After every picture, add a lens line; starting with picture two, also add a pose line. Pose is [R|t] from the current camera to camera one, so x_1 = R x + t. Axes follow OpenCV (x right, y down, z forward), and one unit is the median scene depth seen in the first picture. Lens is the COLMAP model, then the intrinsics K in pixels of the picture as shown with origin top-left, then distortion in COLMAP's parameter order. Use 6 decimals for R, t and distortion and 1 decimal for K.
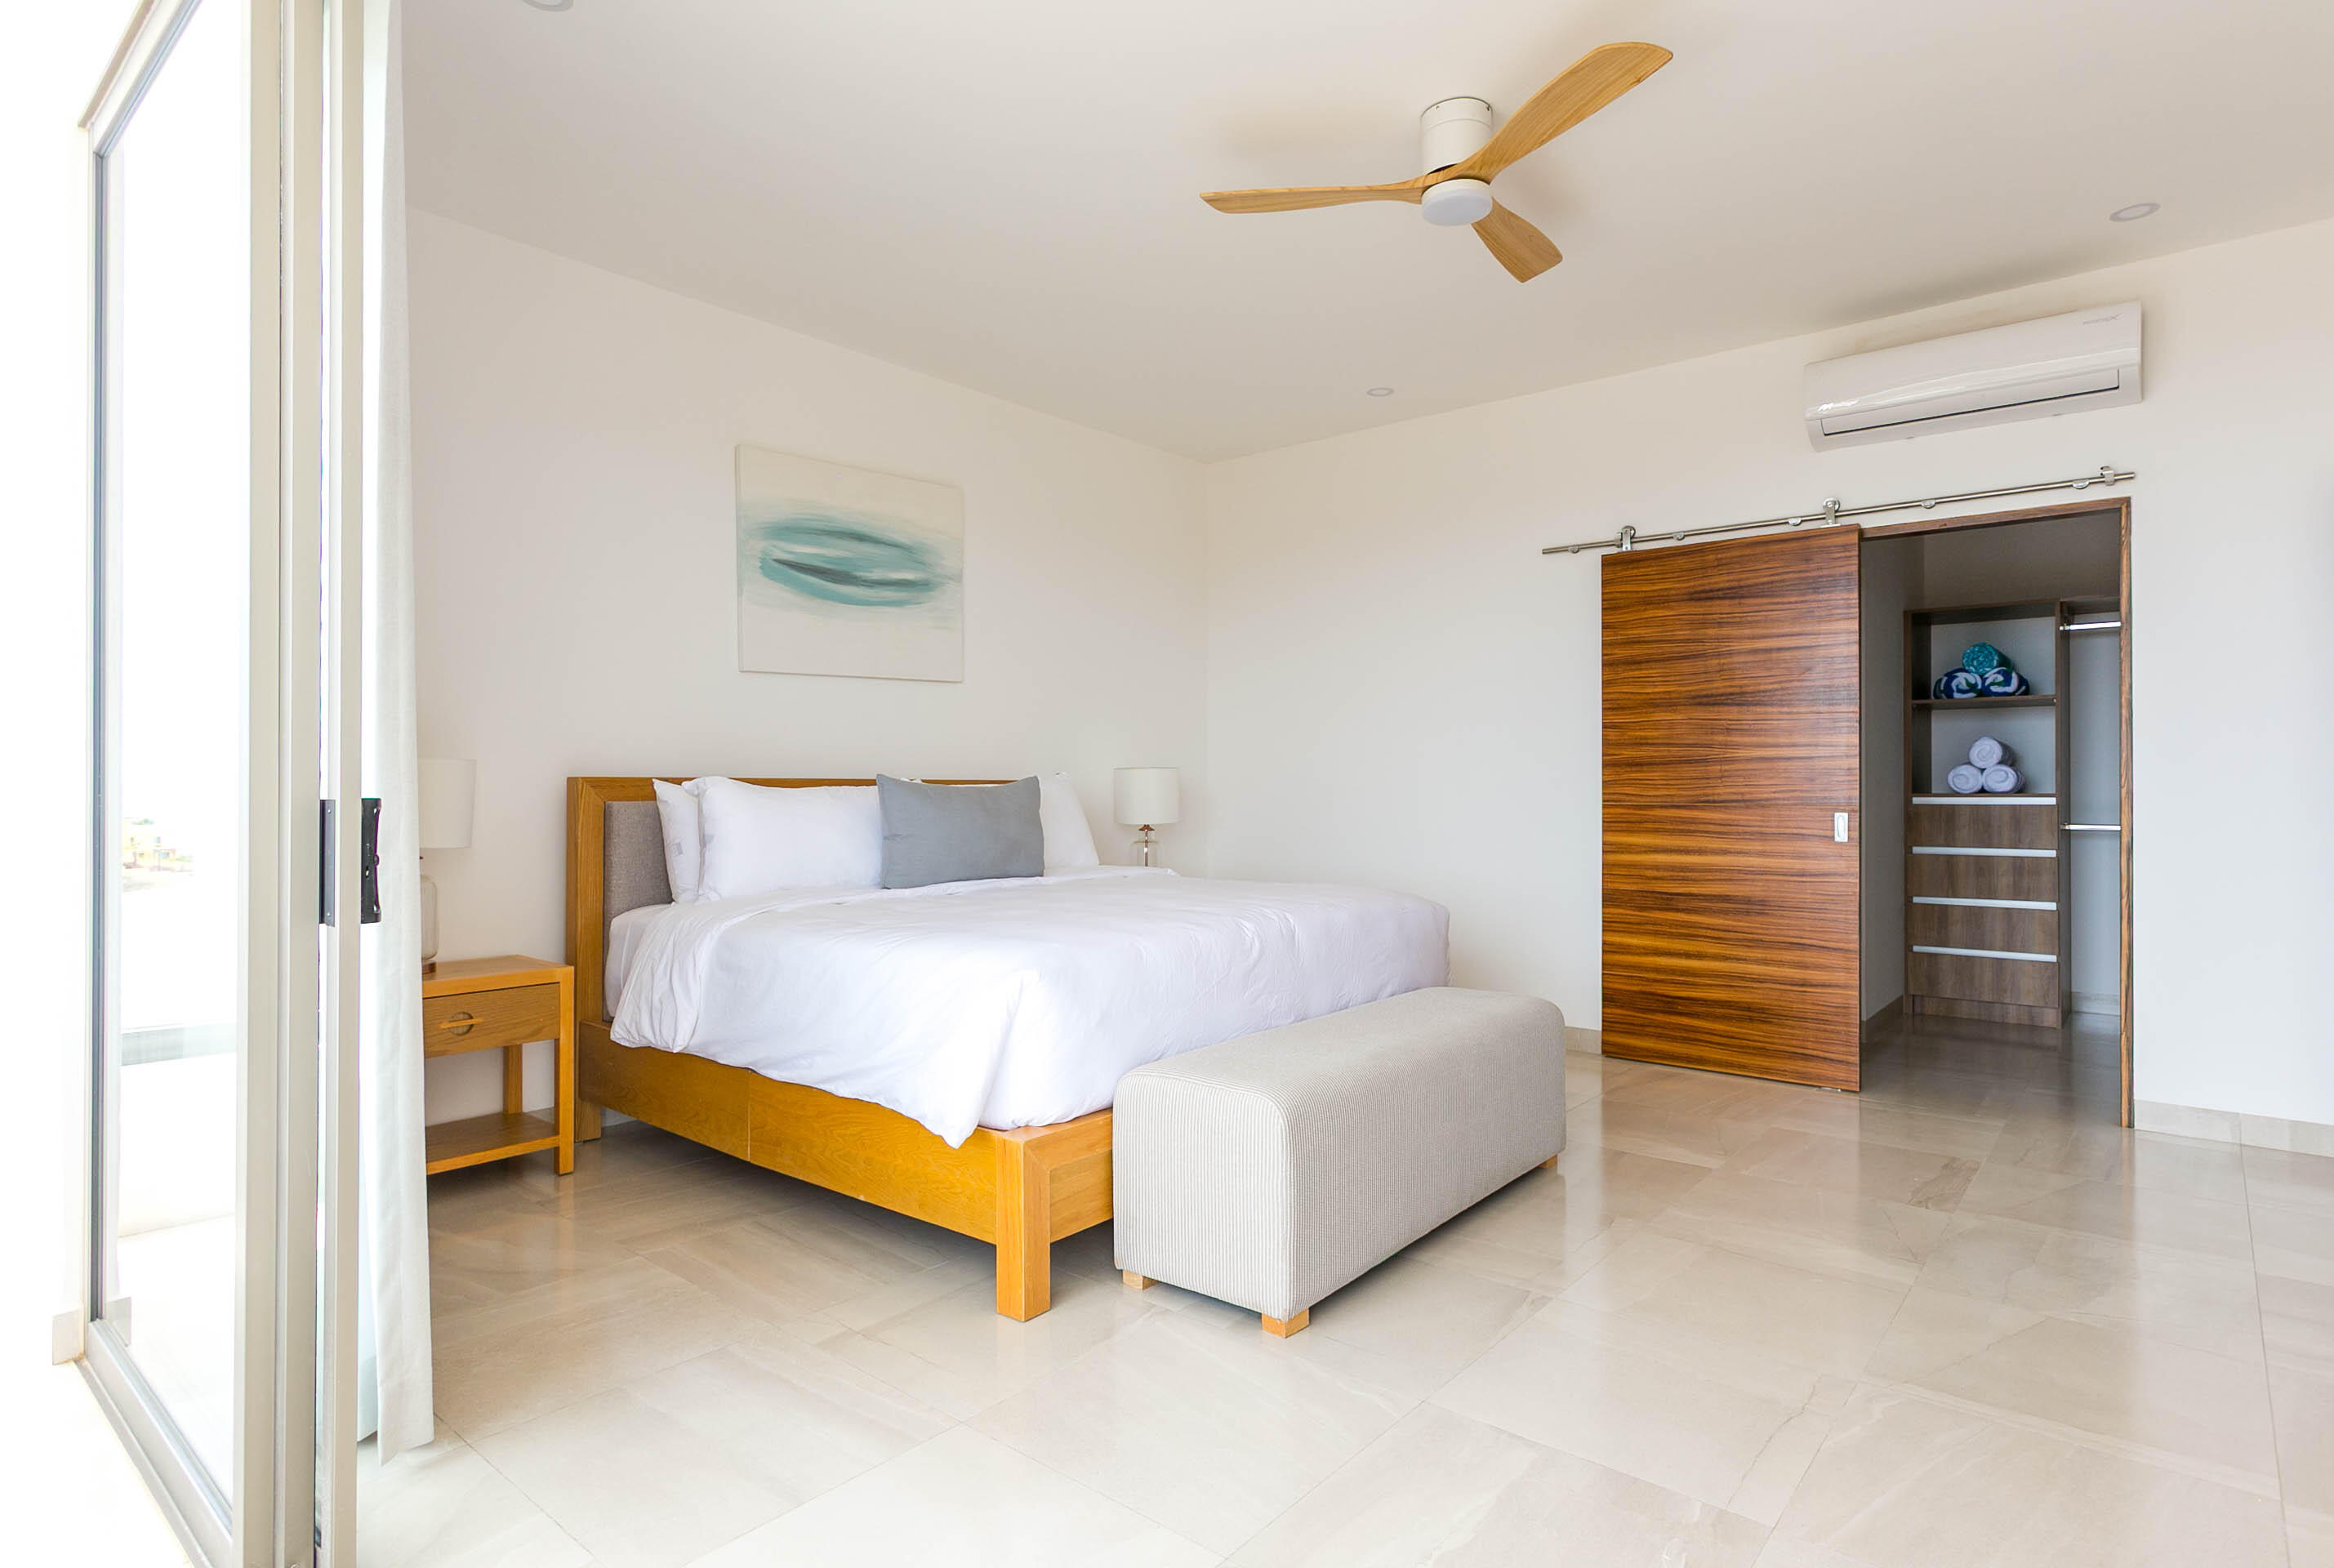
lens RADIAL K [[1212.2, 0, 1177.6], [0, 1212.2, 795.0], [0, 0, 1]] dist [-0.009014, 0.004737]
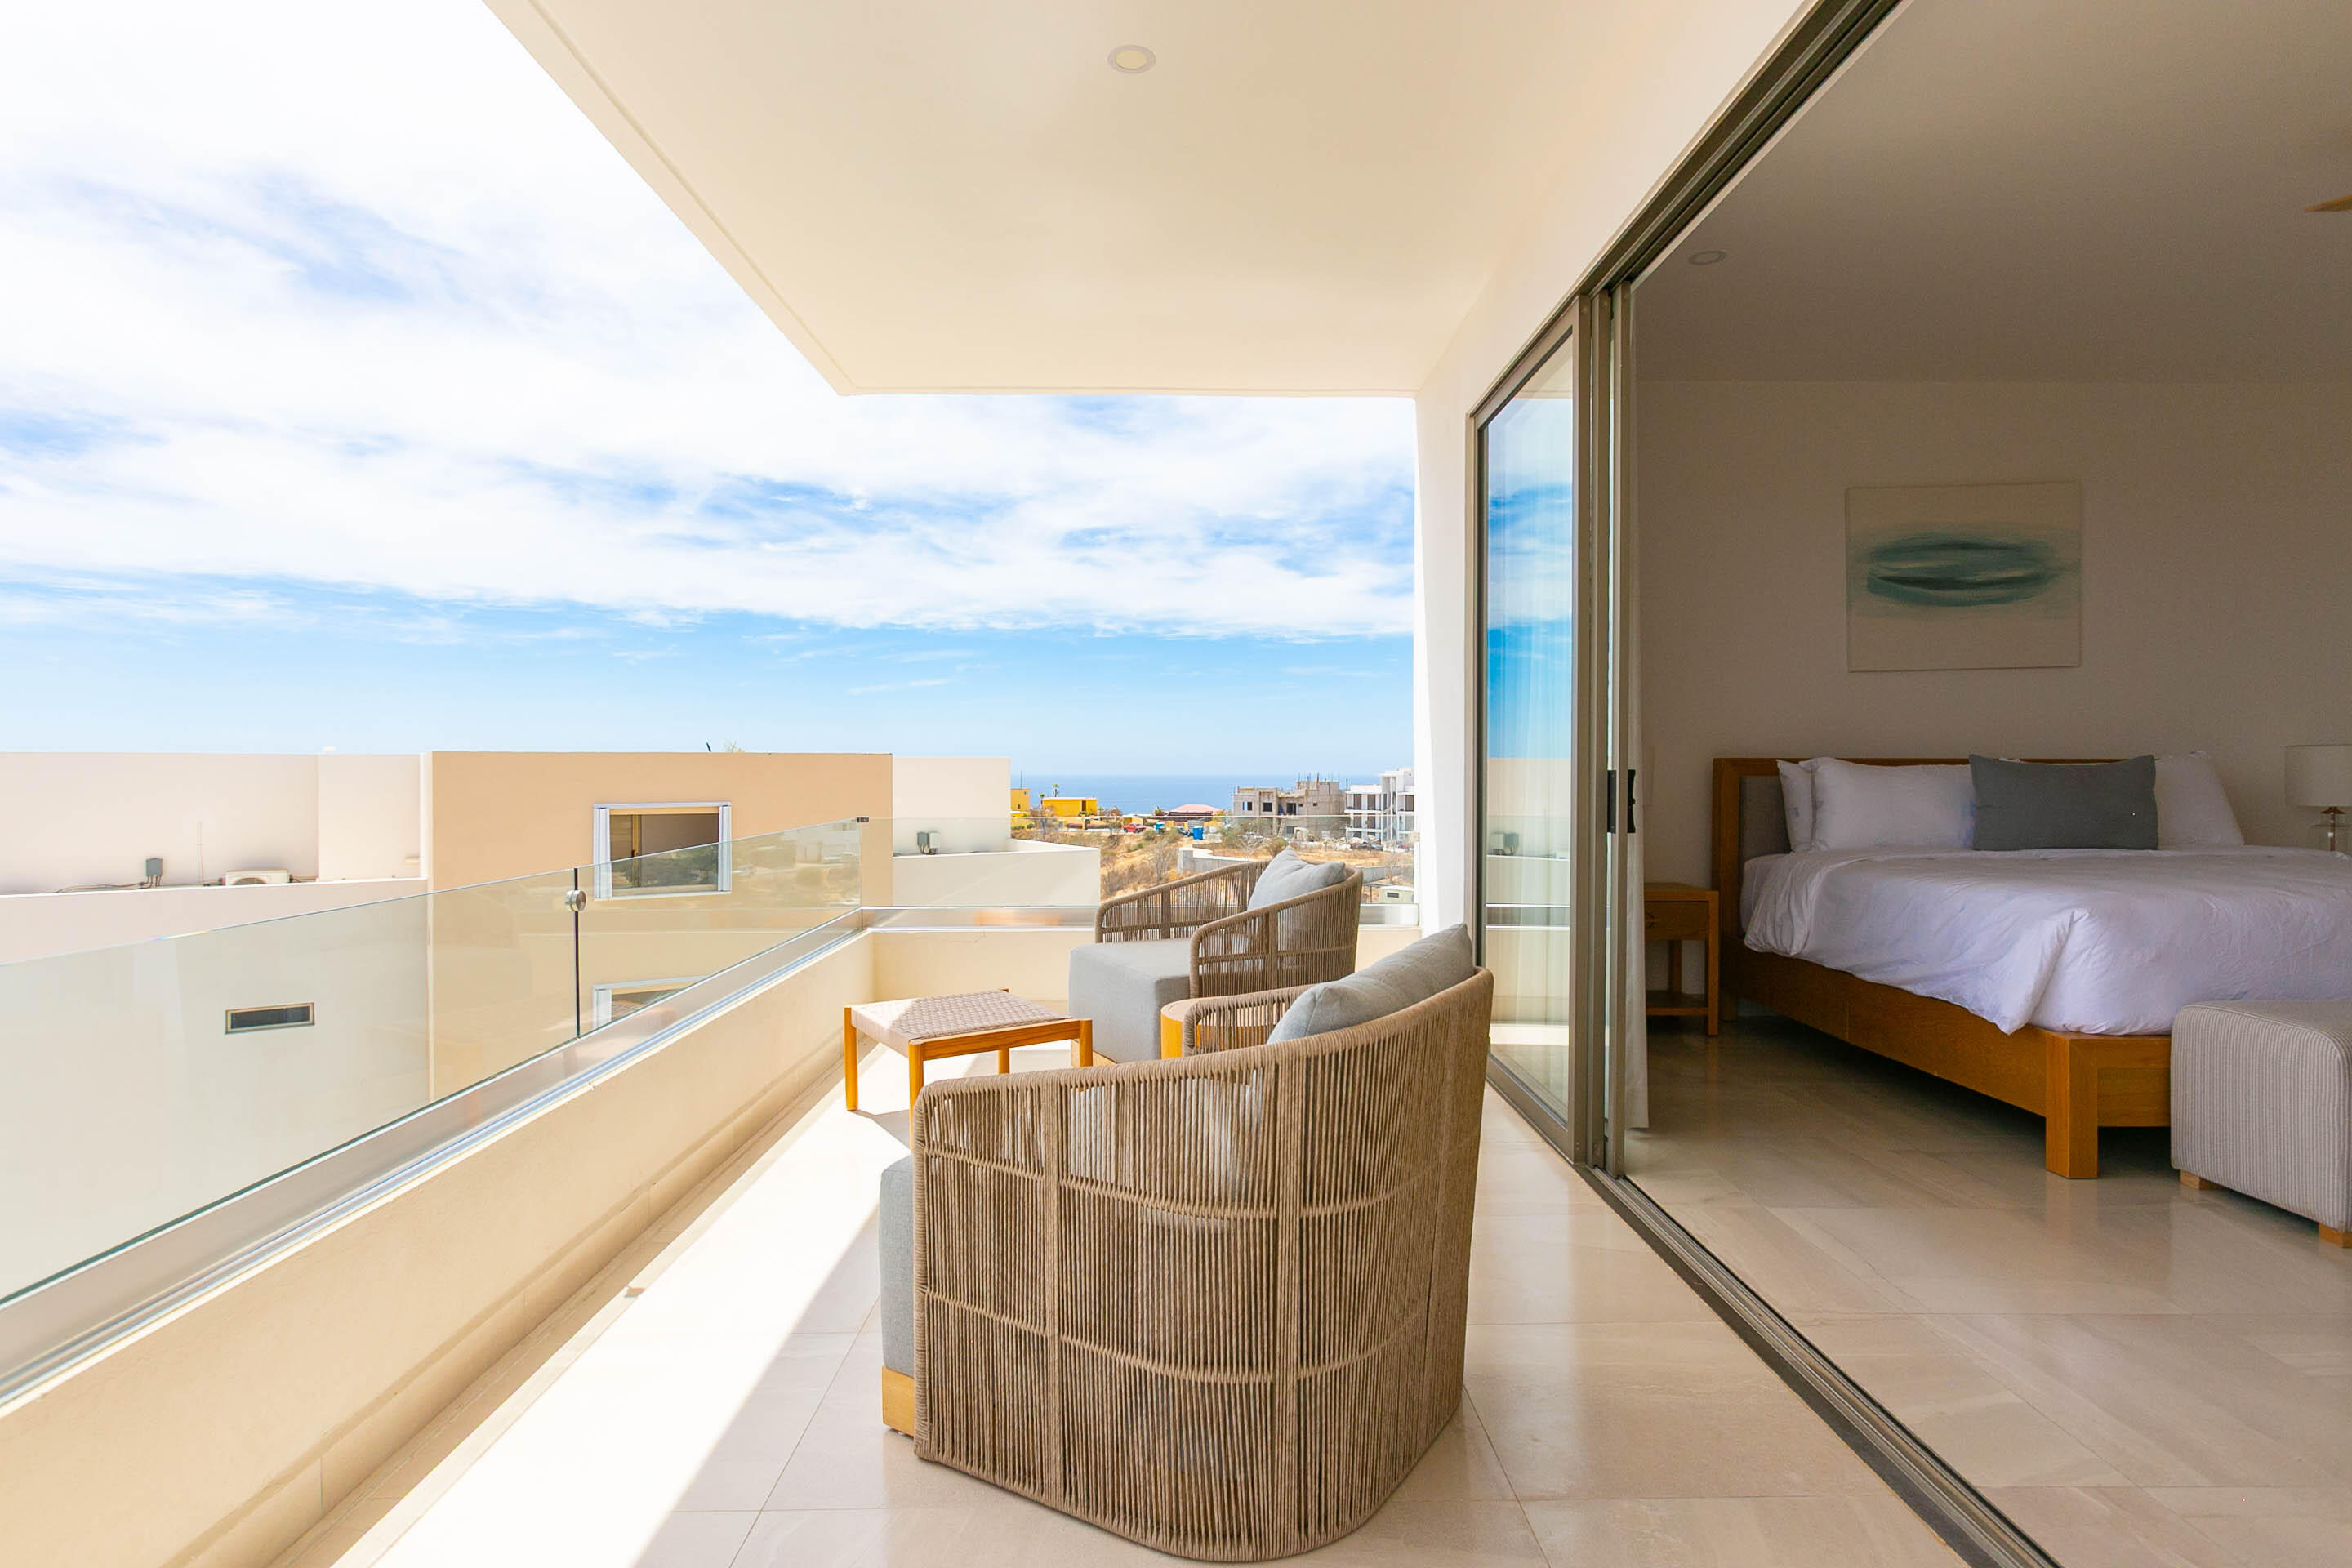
lens RADIAL K [[1221.6, 0, 1158.4], [0, 1221.6, 776.1], [0, 0, 1]] dist [-0.009014, 0.004737]
pose [[0.639364, 0.006162, -0.768880, 0.146239], [-0.005353, 0.999979, 0.003563, 0.003697], [0.768886, 0.001837, 0.639384, -0.341365]]
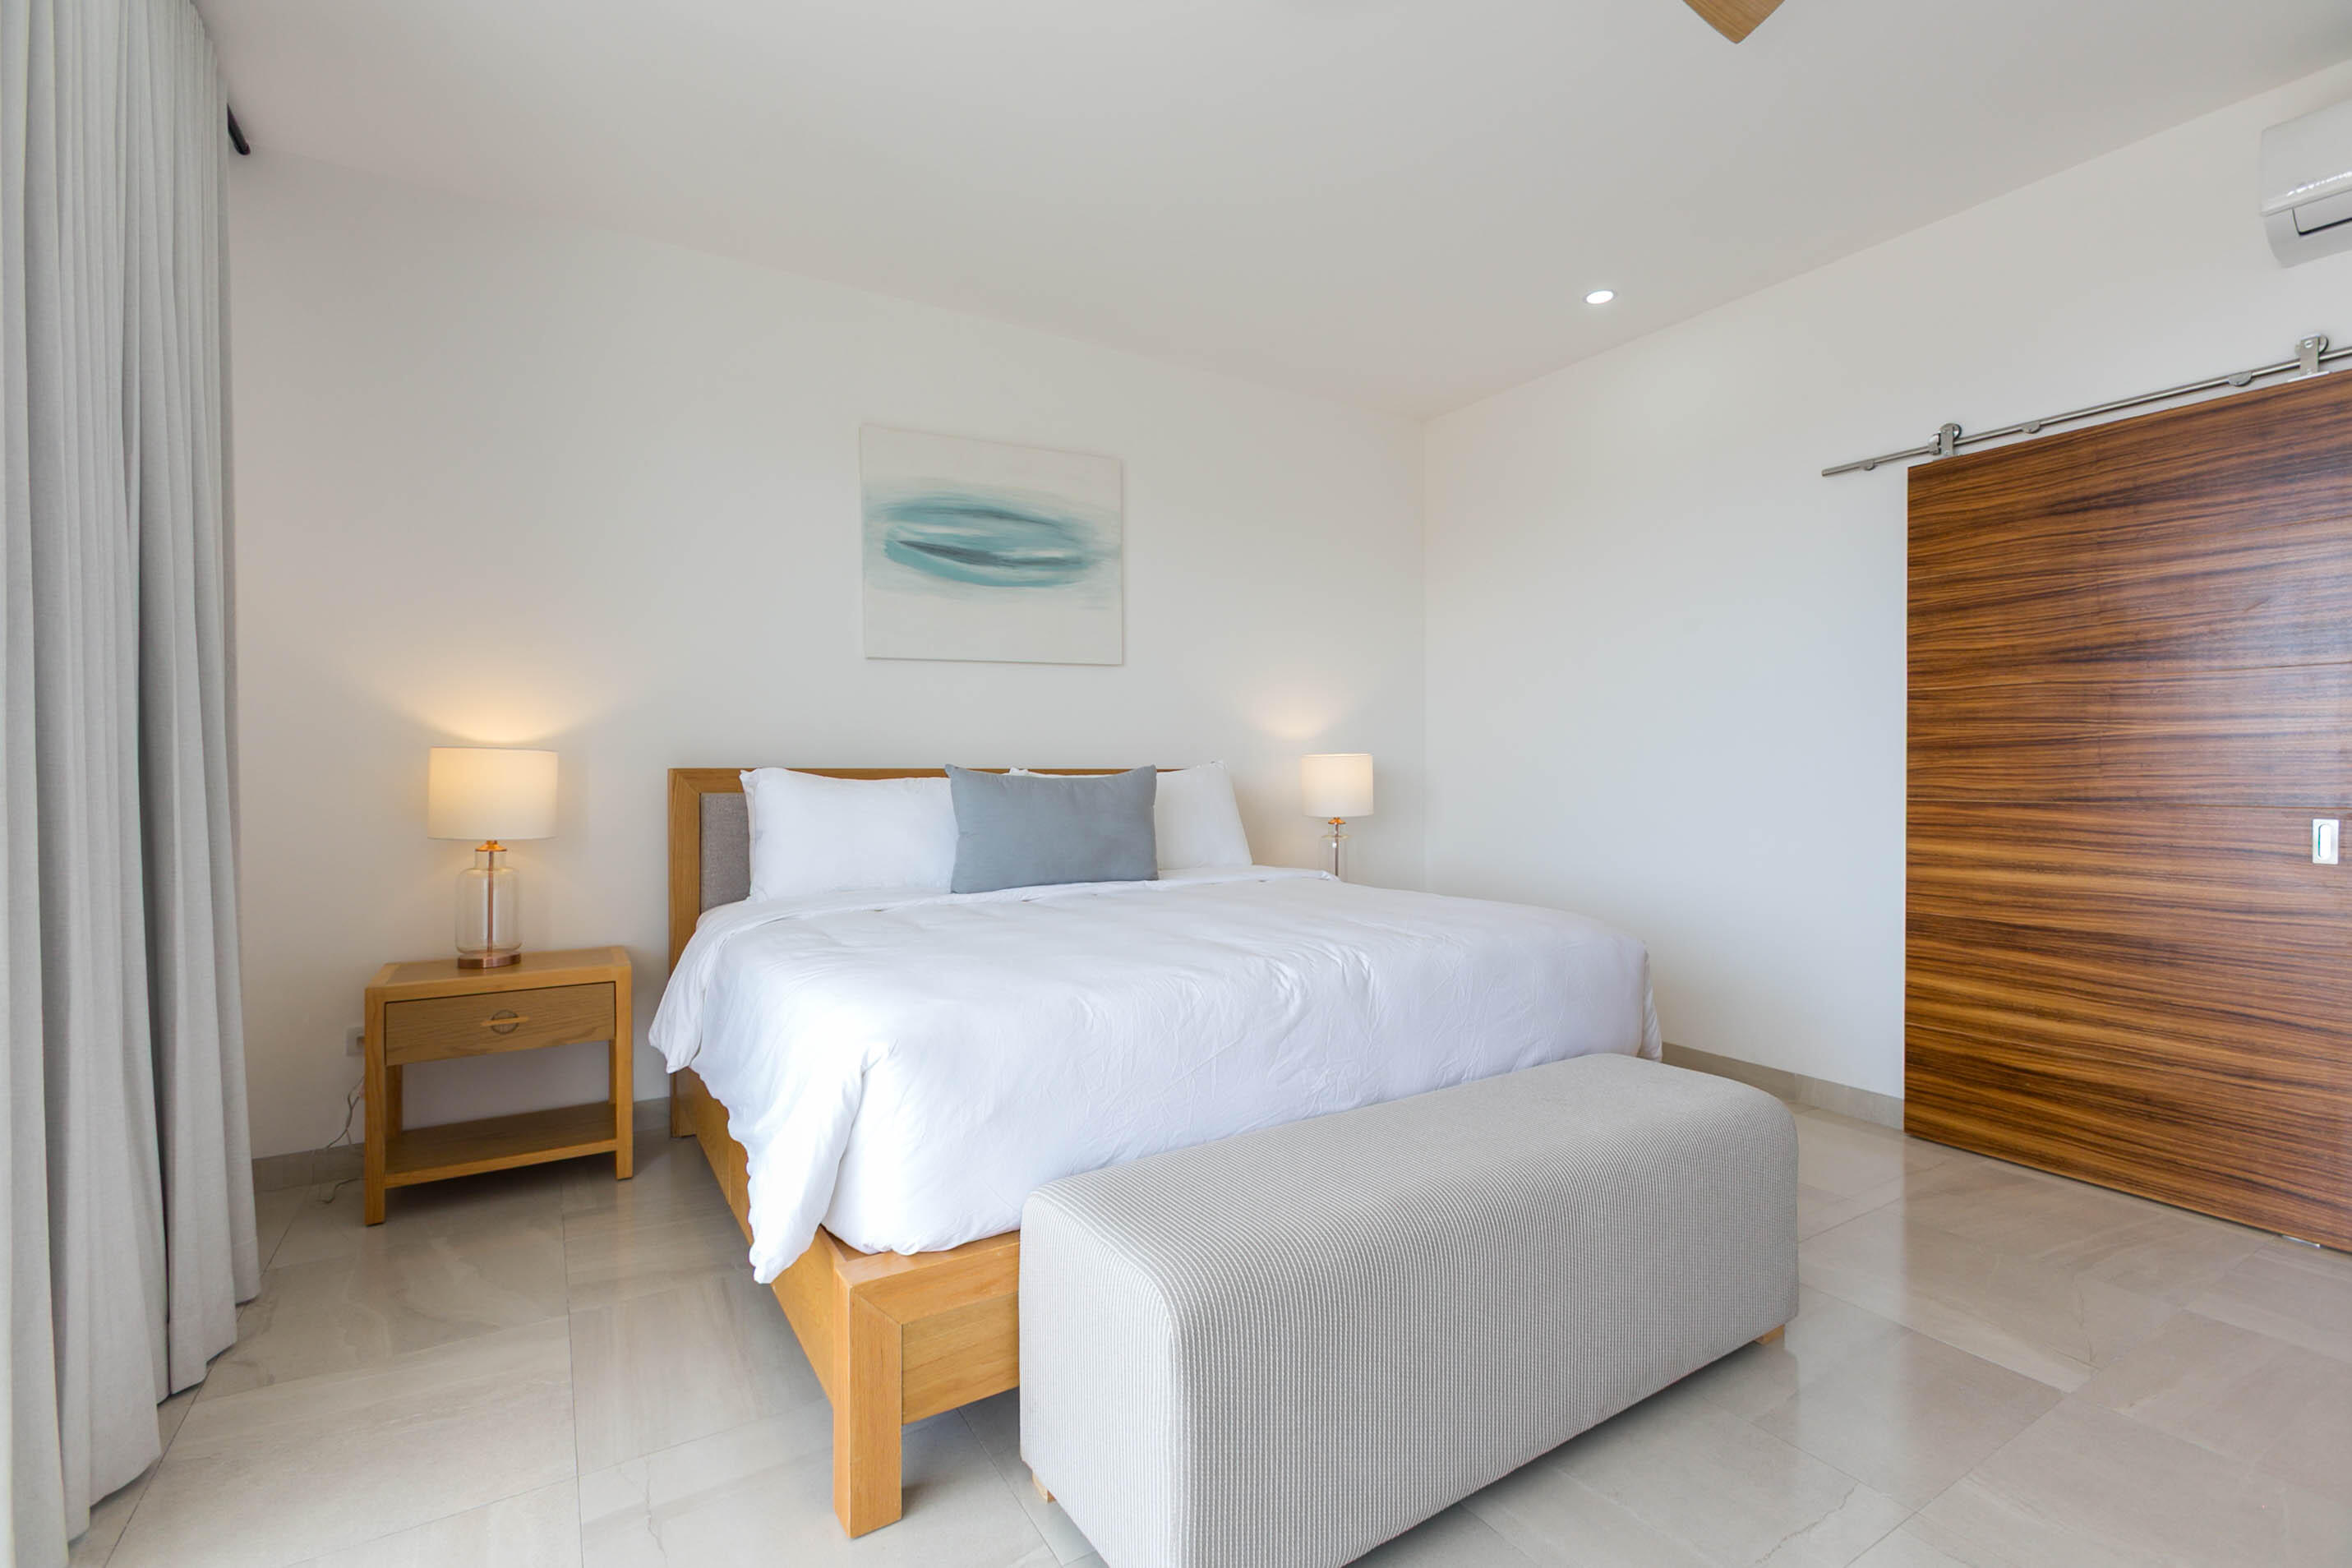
lens RADIAL K [[1043.1, 0, 1189.4], [0, 1043.1, 785.2], [0, 0, 1]] dist [-0.011987, 0.008639]
pose [[0.950020, 0.003995, -0.312164, 0.148255], [-0.001565, 0.999967, 0.008032, -0.007338], [0.312186, -0.007142, 0.949994, 0.287621]]
